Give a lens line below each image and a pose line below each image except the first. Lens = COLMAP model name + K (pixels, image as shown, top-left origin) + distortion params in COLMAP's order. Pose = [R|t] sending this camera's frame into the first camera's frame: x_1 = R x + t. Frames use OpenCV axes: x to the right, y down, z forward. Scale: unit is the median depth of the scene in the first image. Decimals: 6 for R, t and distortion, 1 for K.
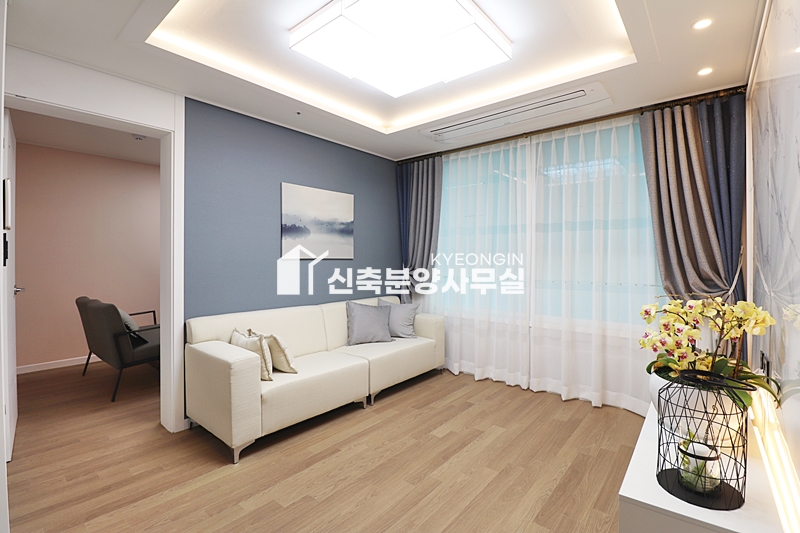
lens RADIAL K [[370.1, 0, 398.7], [0, 370.1, 258.2], [0, 0, 1]] dist [-0.001447, -0.010866]
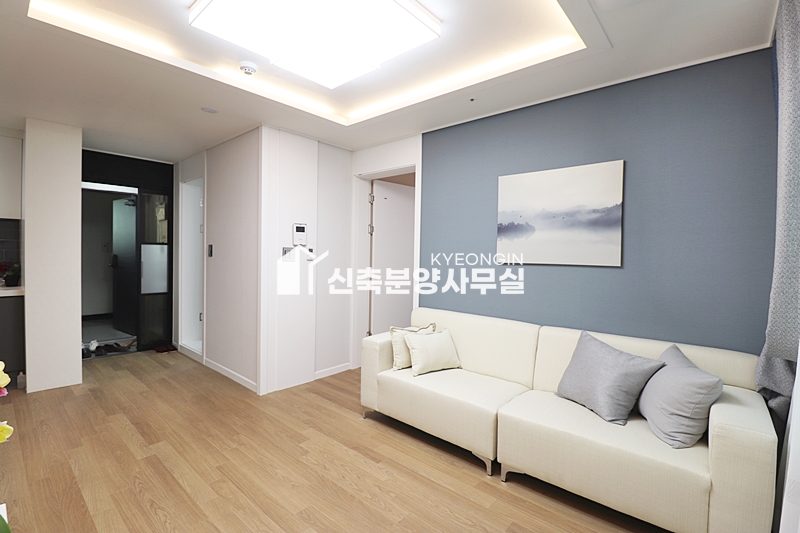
lens RADIAL K [[370.1, 0, 403.5], [0, 370.1, 261.0], [0, 0, 1]] dist [-0.001447, -0.010866]
pose [[-0.021934, 0.020353, -0.999552, 0.669359], [-0.012810, 0.999705, 0.020637, -0.021284], [0.999677, 0.013257, -0.021667, 0.916047]]
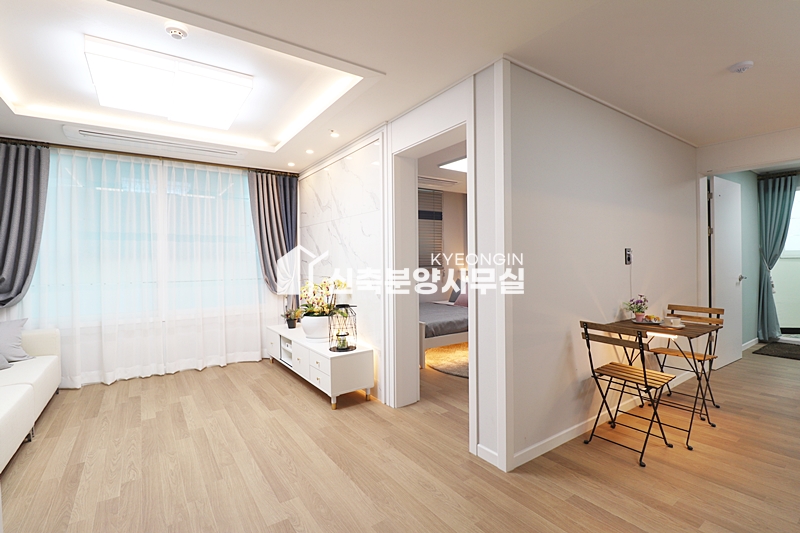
lens RADIAL K [[370.1, 0, 403.6], [0, 370.1, 264.6], [0, 0, 1]] dist [-0.001447, -0.010866]
pose [[0.258954, -0.013616, 0.965794, -0.728231], [0.007476, 0.999899, 0.012092, -0.004662], [-0.965861, 0.004089, 0.259030, -0.052708]]
